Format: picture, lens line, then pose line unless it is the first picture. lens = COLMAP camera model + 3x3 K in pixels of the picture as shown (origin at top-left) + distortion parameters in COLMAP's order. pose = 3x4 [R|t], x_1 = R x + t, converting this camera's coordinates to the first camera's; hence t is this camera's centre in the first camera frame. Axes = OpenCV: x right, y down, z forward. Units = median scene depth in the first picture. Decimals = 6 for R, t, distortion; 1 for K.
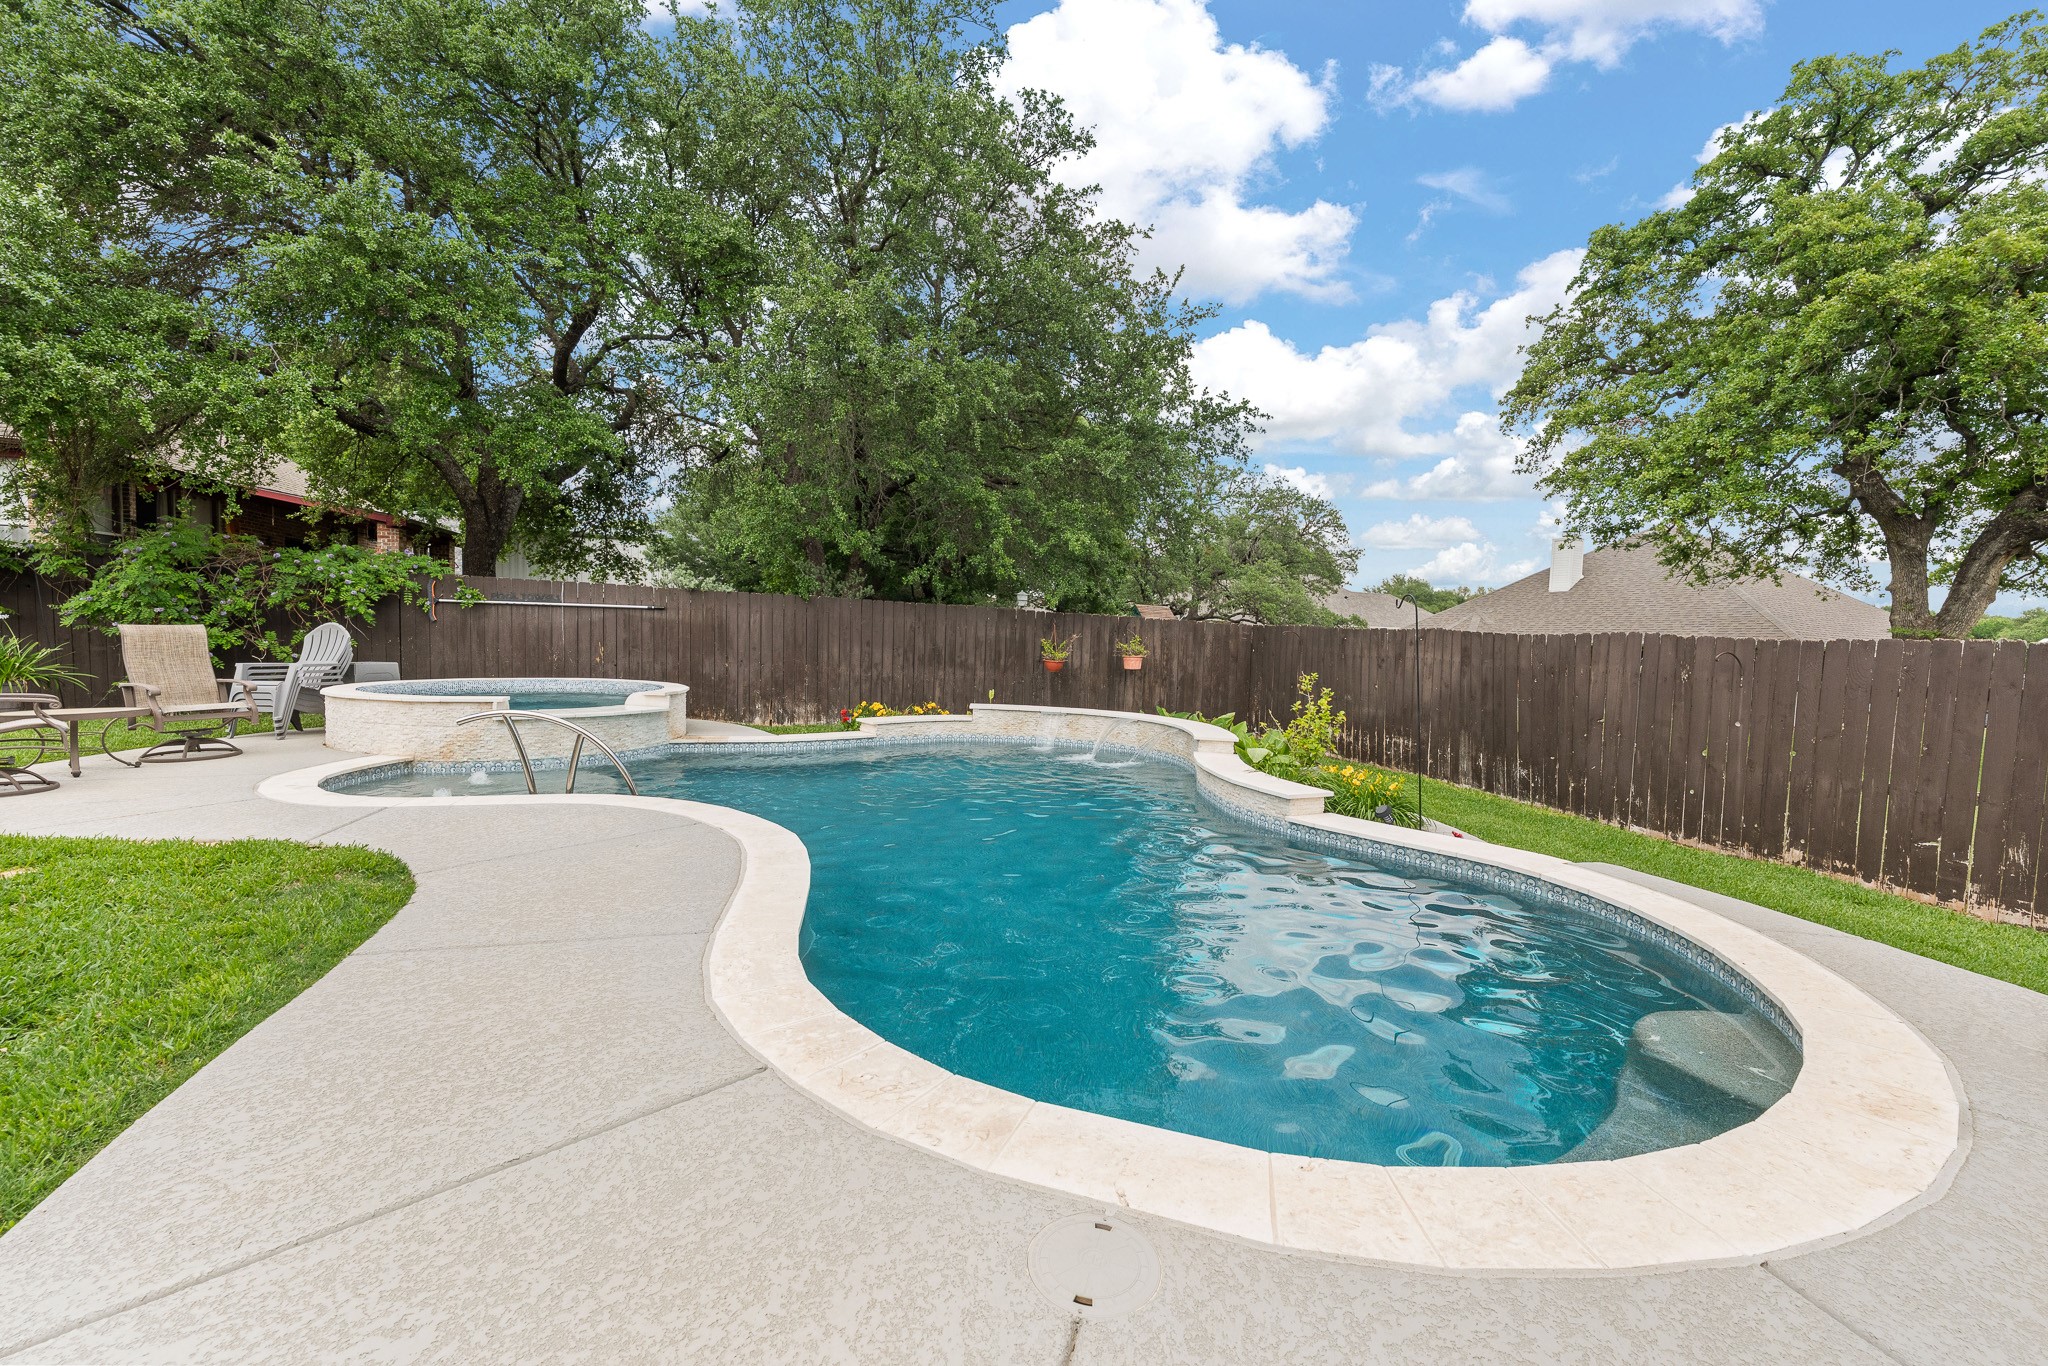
lens RADIAL K [[826.4, 0, 1025.9], [0, 826.4, 677.5], [0, 0, 1]] dist [-0.002438, -0.000124]
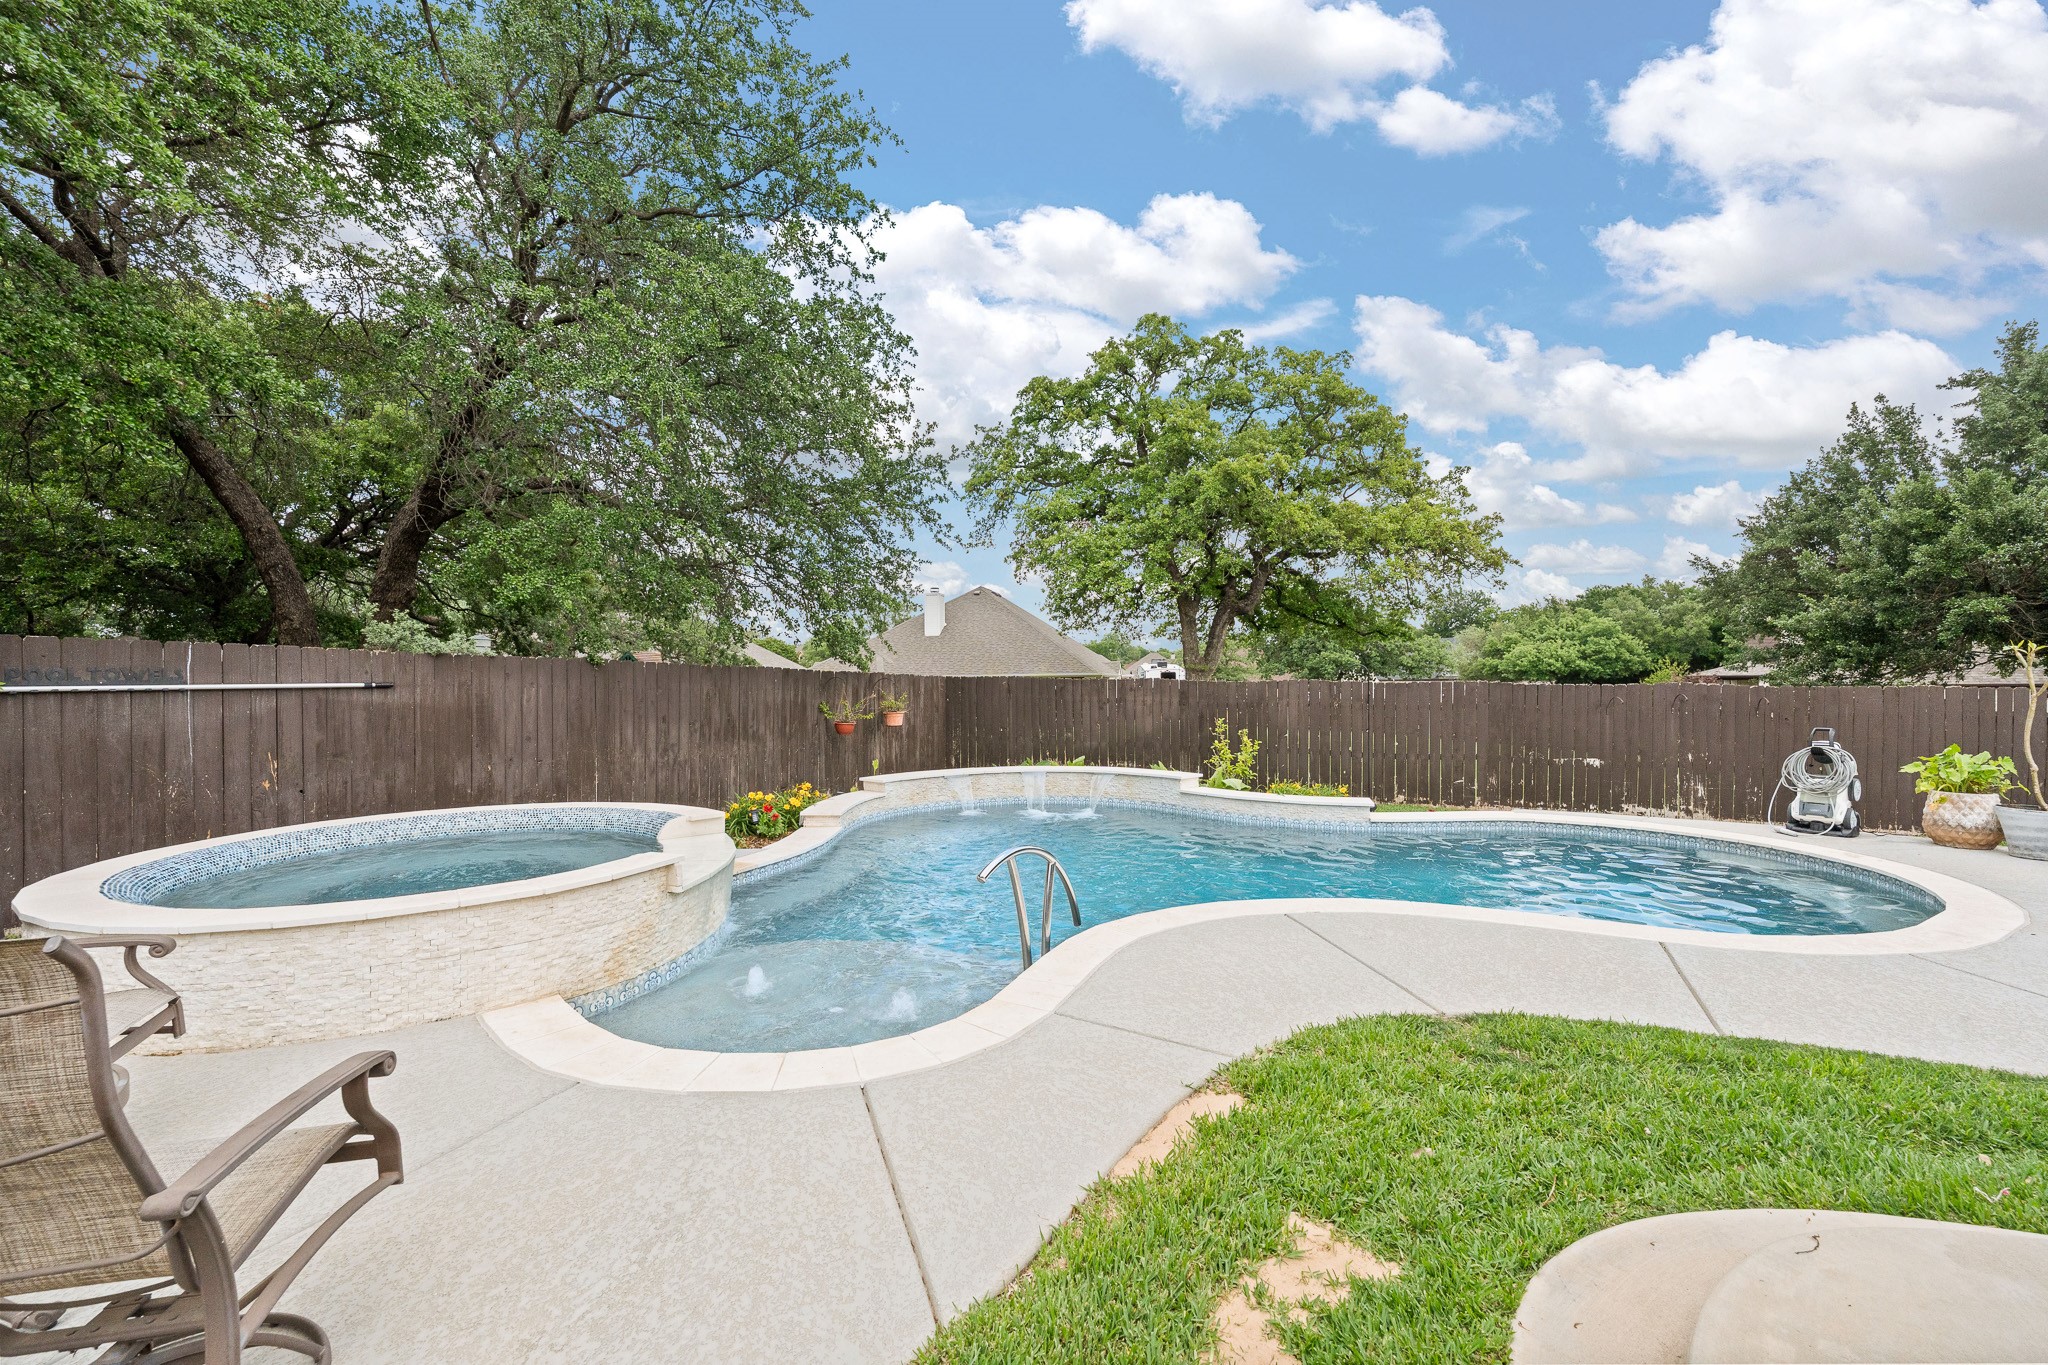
lens RADIAL K [[826.4, 0, 1027.0], [0, 826.4, 686.4], [0, 0, 1]] dist [-0.002438, -0.000124]
pose [[0.642174, -0.042181, 0.765397, -0.604700], [0.064546, 0.997914, 0.000840, -0.054295], [-0.763836, 0.048864, 0.643558, 0.260298]]
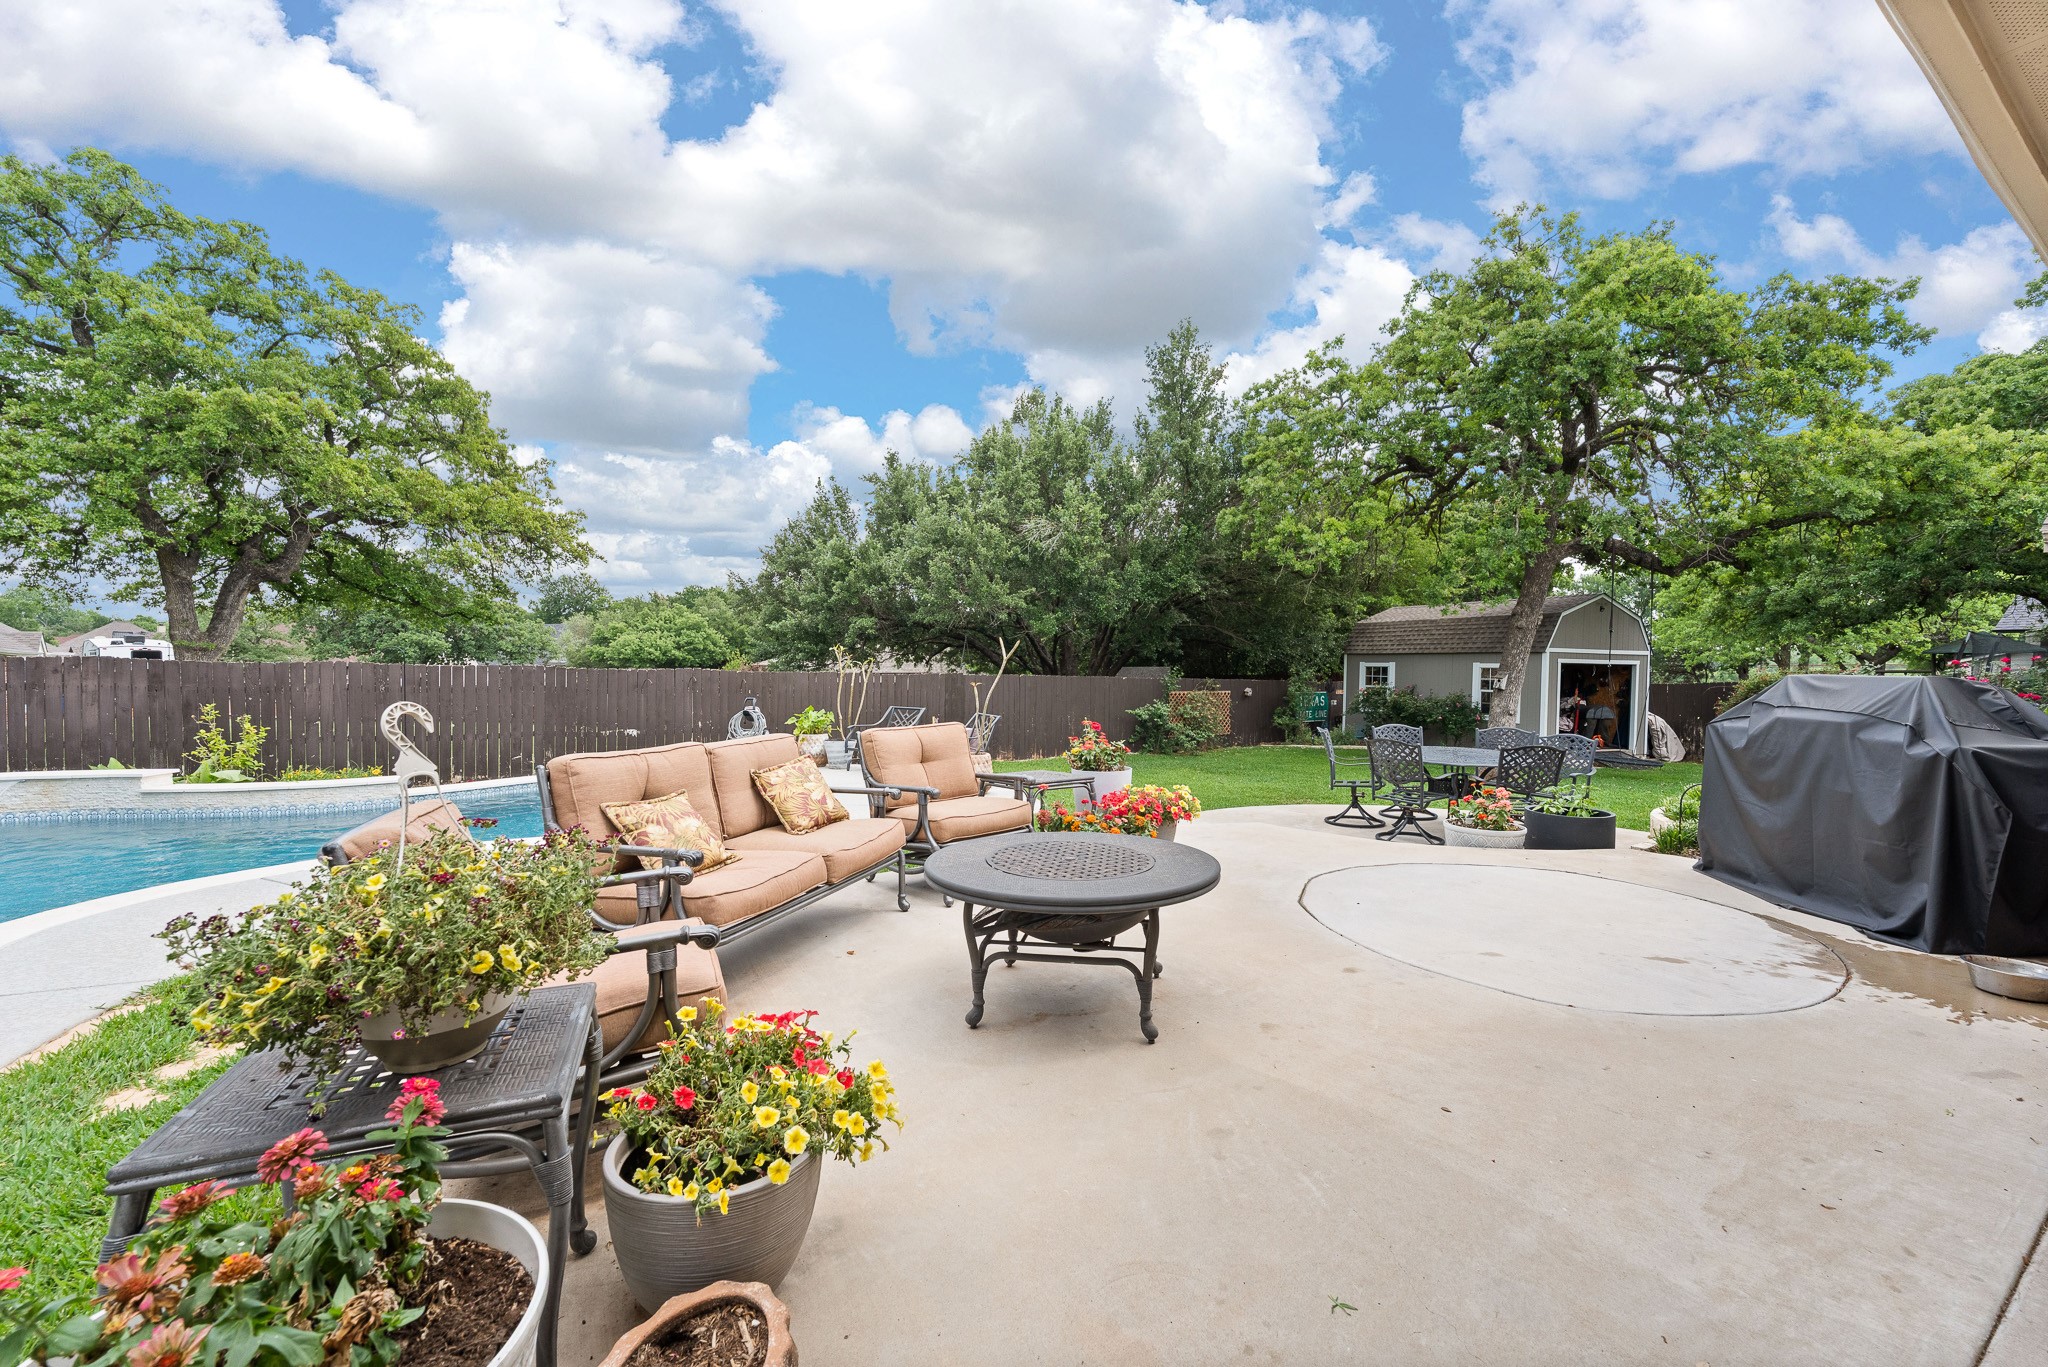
lens RADIAL K [[826.4, 0, 1036.0], [0, 826.4, 688.8], [0, 0, 1]] dist [-0.002438, -0.000124]
pose [[-0.286438, -0.058787, 0.956294, -0.752474], [0.029925, 0.997080, 0.070258, -0.050721], [-0.957631, 0.048742, -0.283842, 0.150749]]
